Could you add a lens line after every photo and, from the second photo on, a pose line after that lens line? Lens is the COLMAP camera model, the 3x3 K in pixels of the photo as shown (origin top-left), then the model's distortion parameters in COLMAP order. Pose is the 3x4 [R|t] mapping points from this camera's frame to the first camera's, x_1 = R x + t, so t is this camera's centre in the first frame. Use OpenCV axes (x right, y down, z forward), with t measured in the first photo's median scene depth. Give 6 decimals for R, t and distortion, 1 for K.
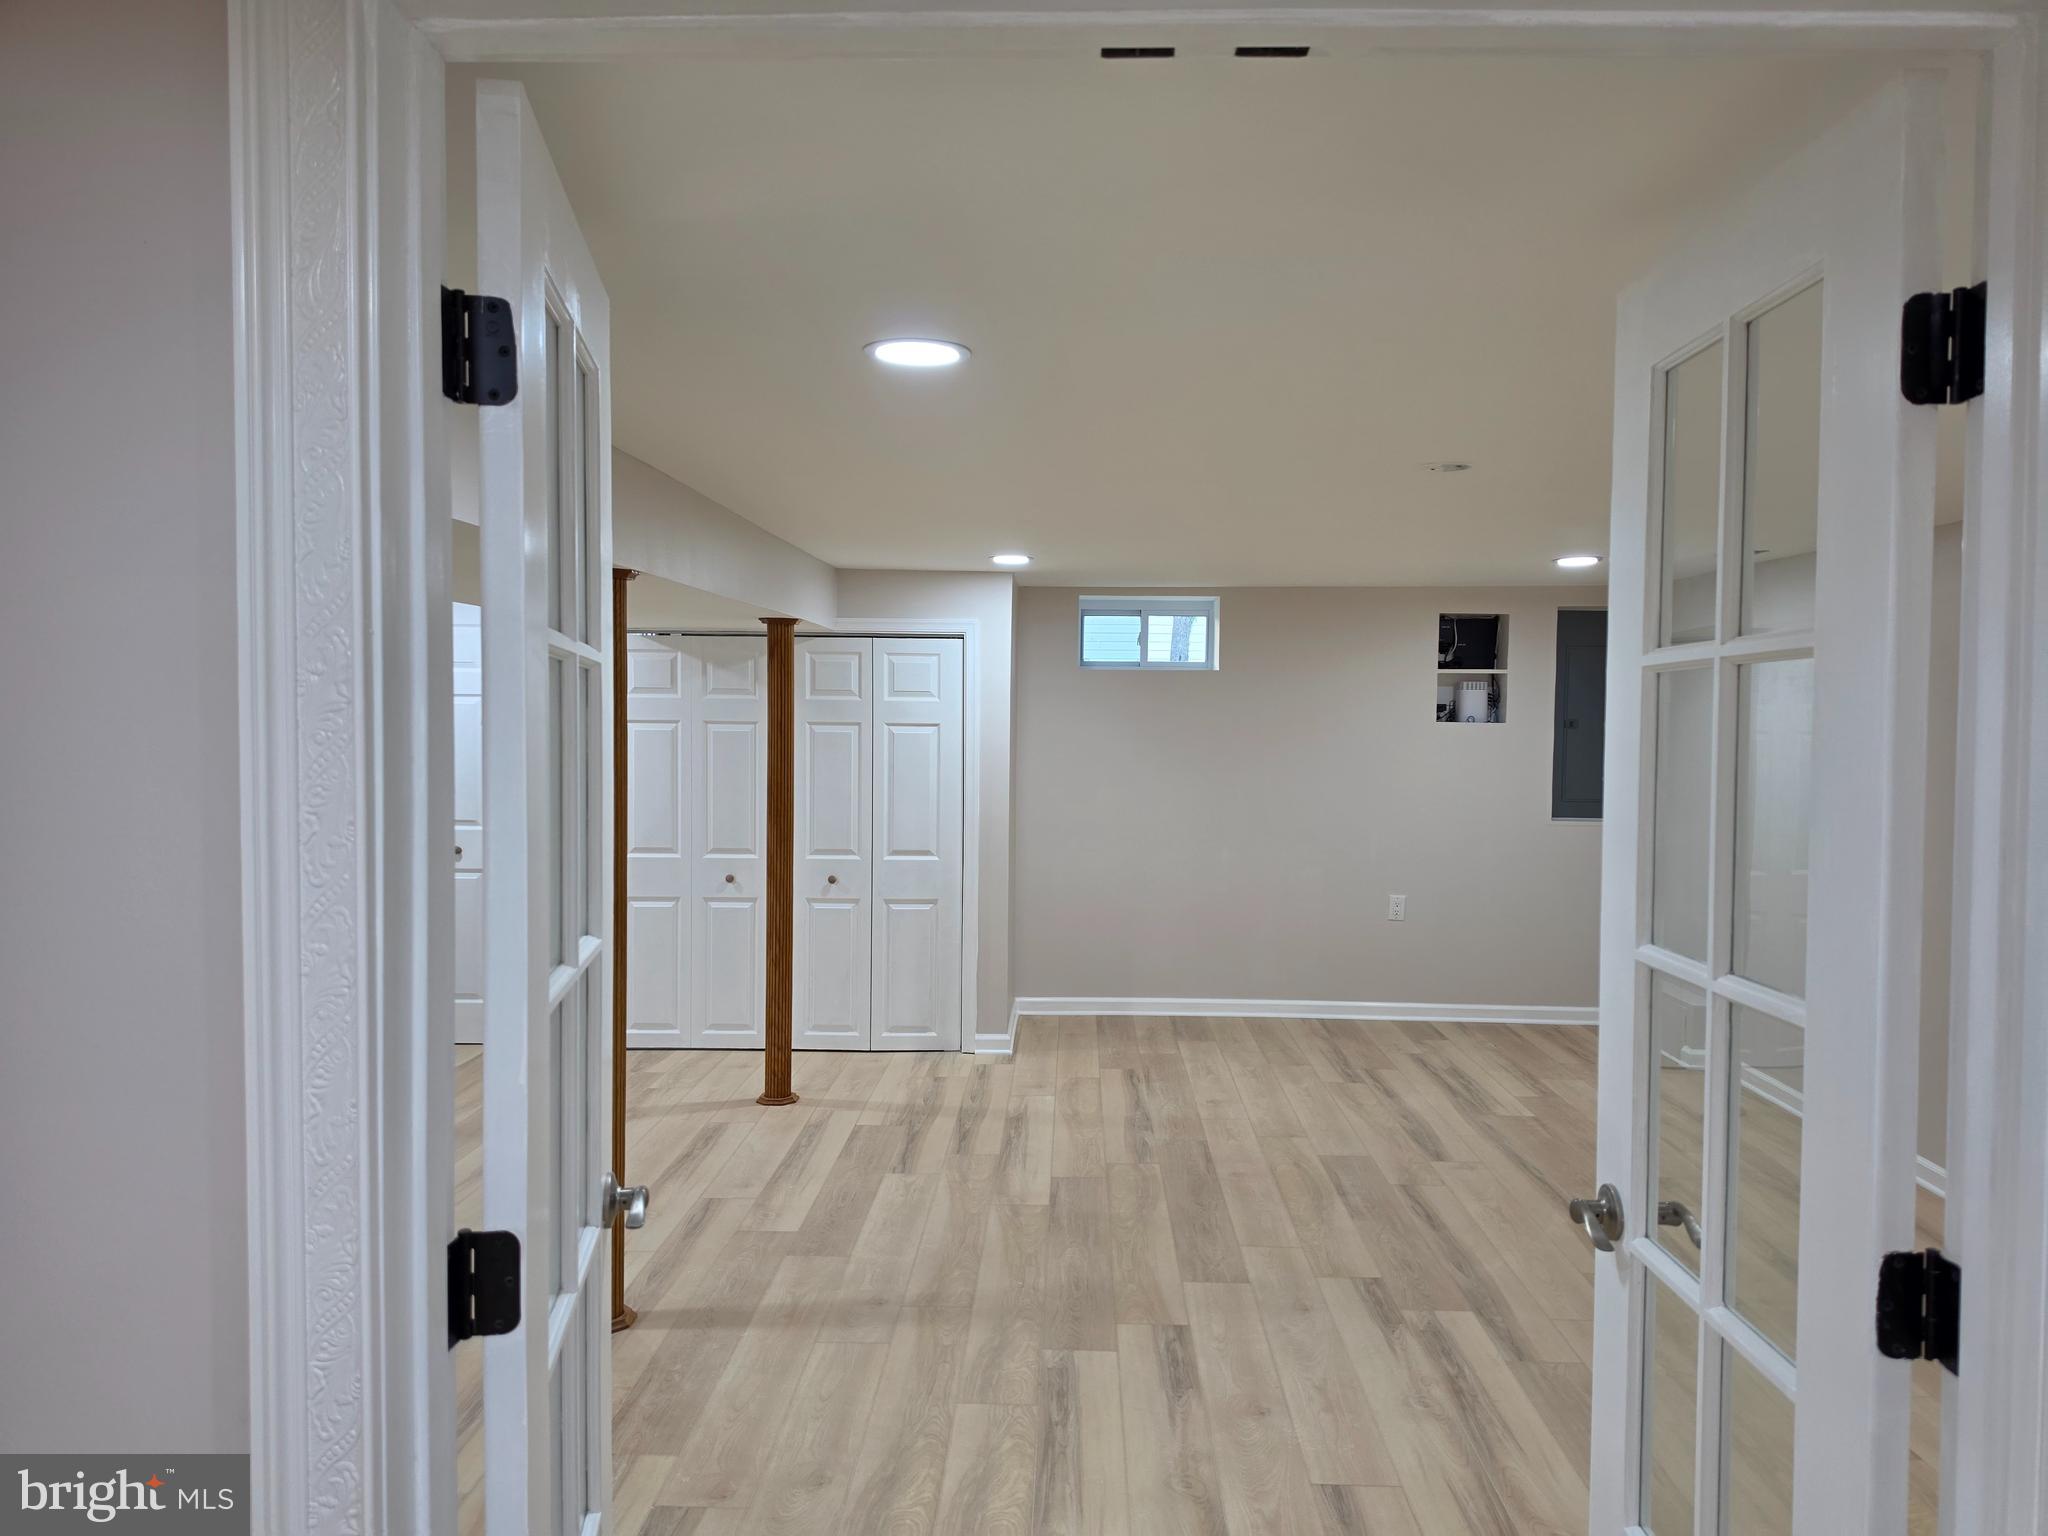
lens RADIAL K [[1413.9, 0, 1021.6], [0, 1413.9, 765.0], [0, 0, 1]] dist [0.109247, -0.150343]
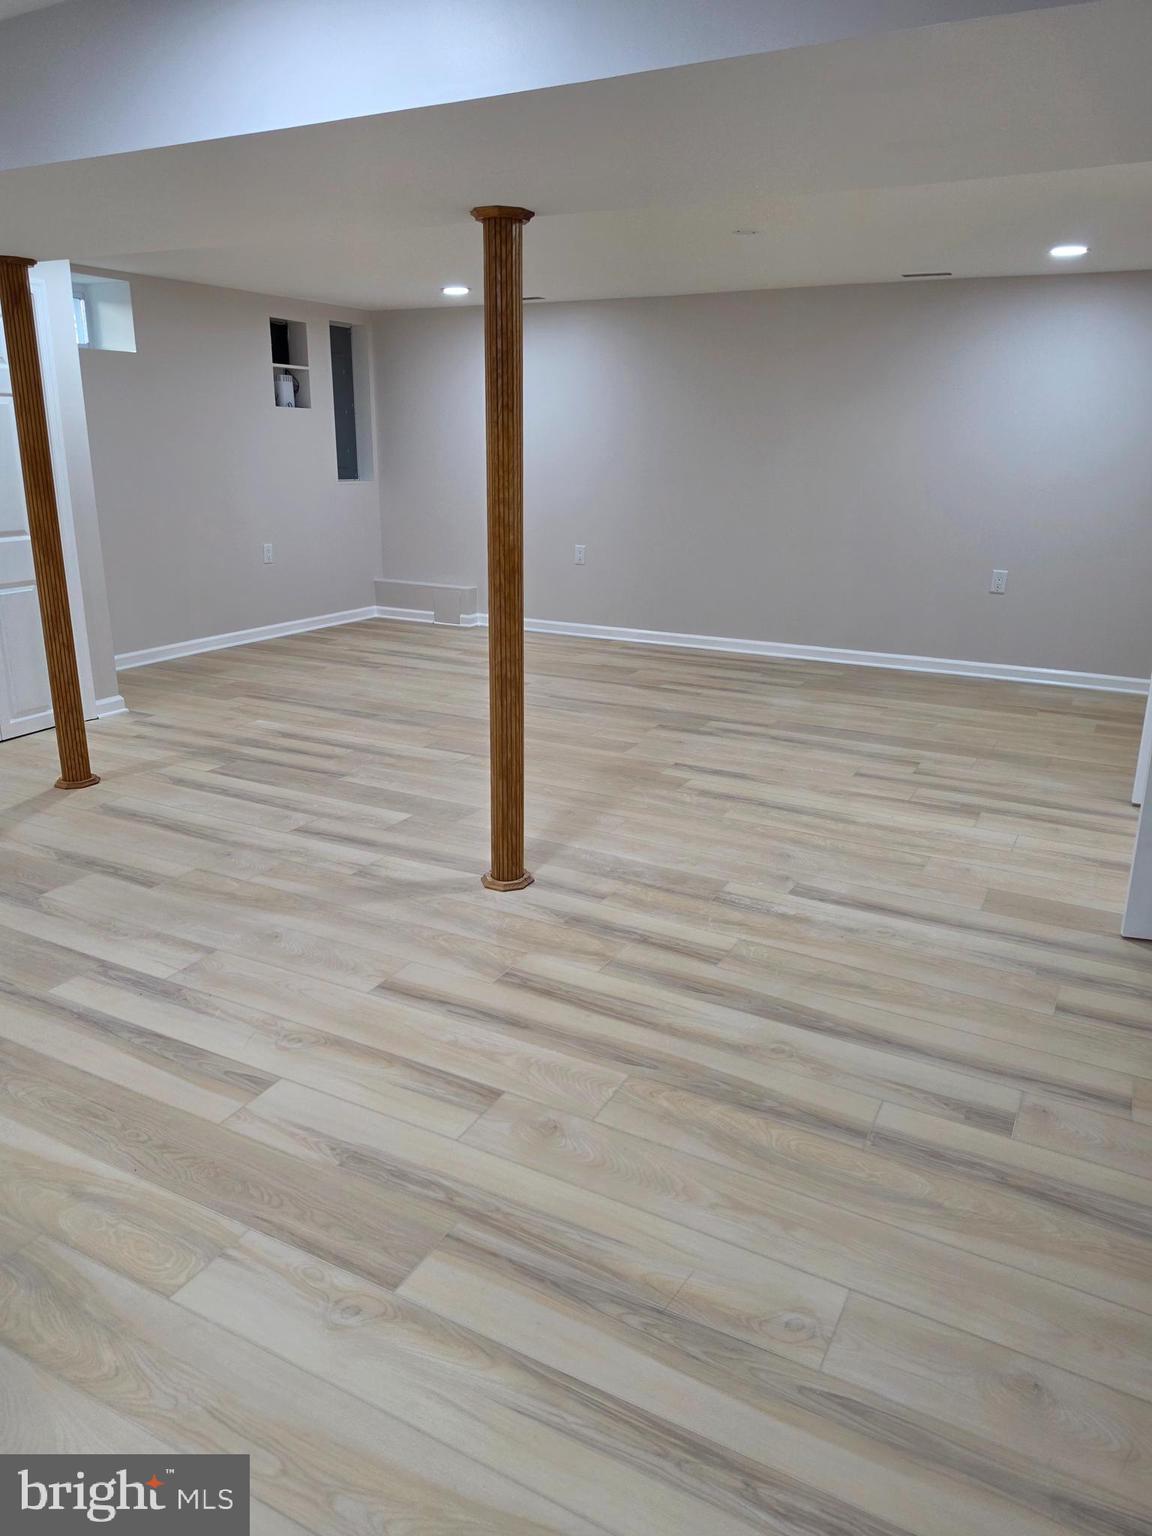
lens RADIAL K [[1060.4, 0, 576.0], [0, 1060.4, 768.0], [0, 0, 1]] dist [0.109247, -0.150343]
pose [[0.440196, -0.266312, 0.857500, -0.785675], [0.030233, 0.958858, 0.282270, 0.025614], [-0.897393, -0.098329, 0.430137, 0.425128]]
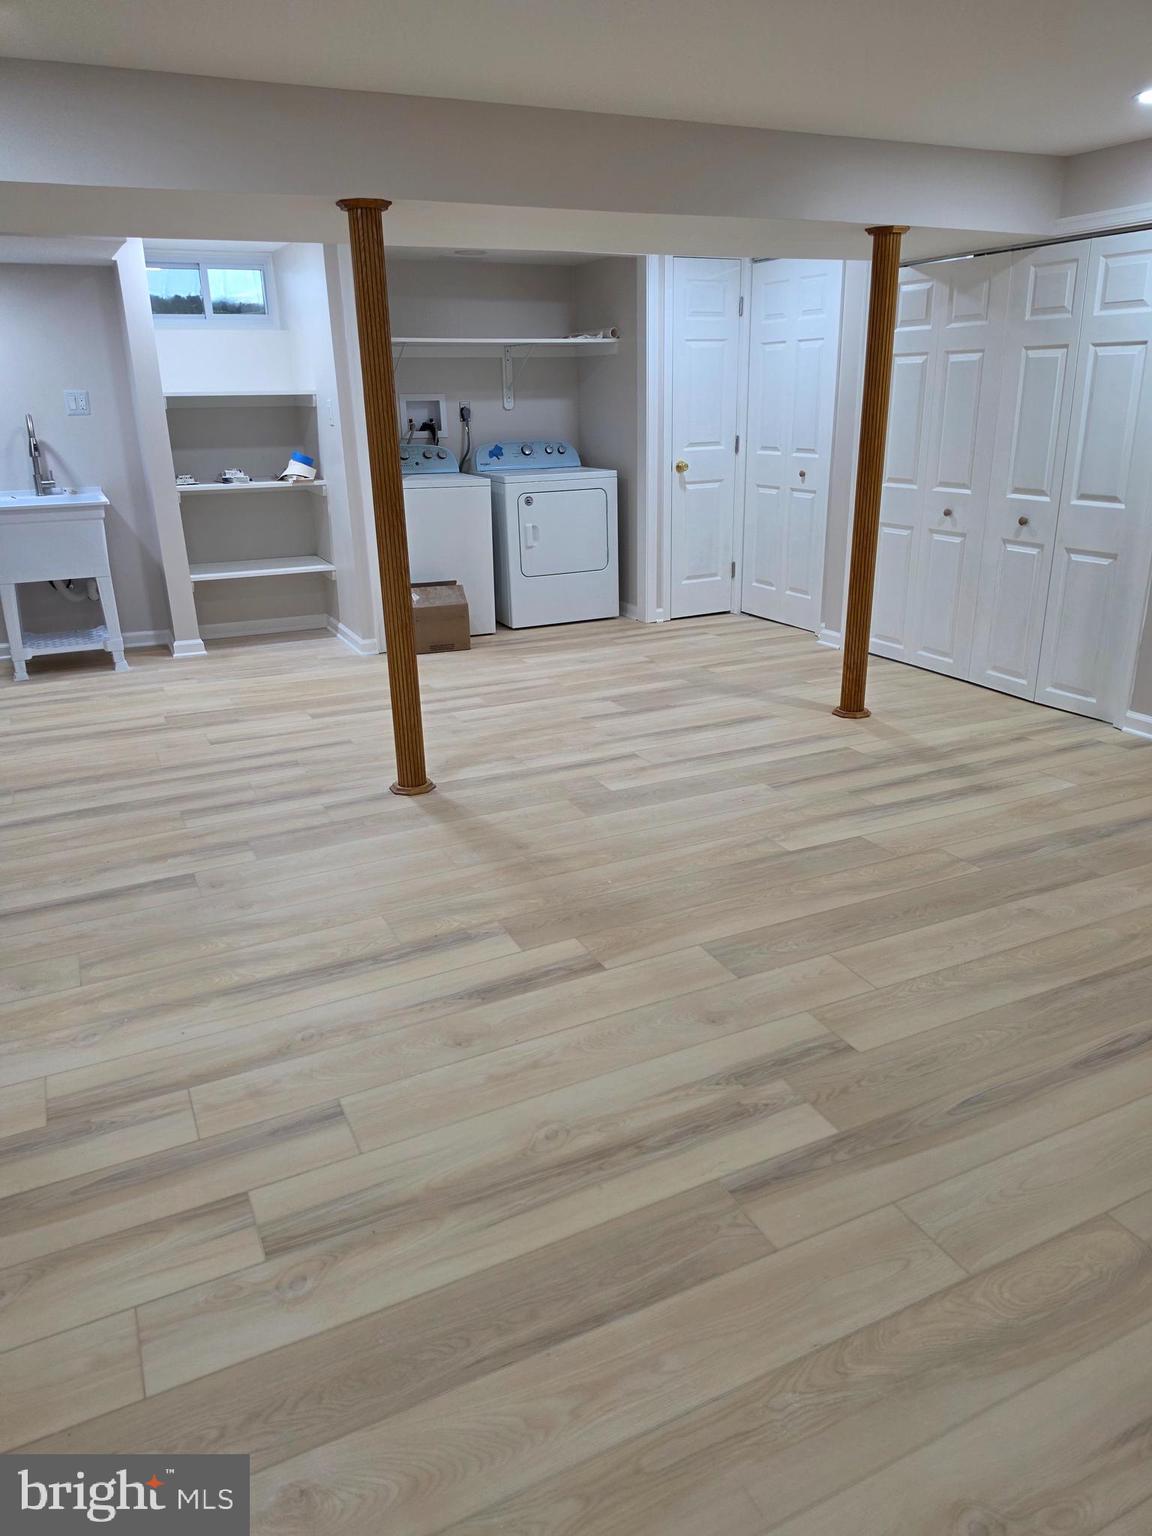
lens RADIAL K [[1042.9, 0, 576.3], [0, 1042.9, 764.5], [0, 0, 1]] dist [0.118869, -0.170624]
pose [[0.463636, 0.279464, -0.840798, 0.509841], [-0.016520, 0.951516, 0.307155, 0.028532], [0.885872, -0.128518, 0.445774, 0.517305]]
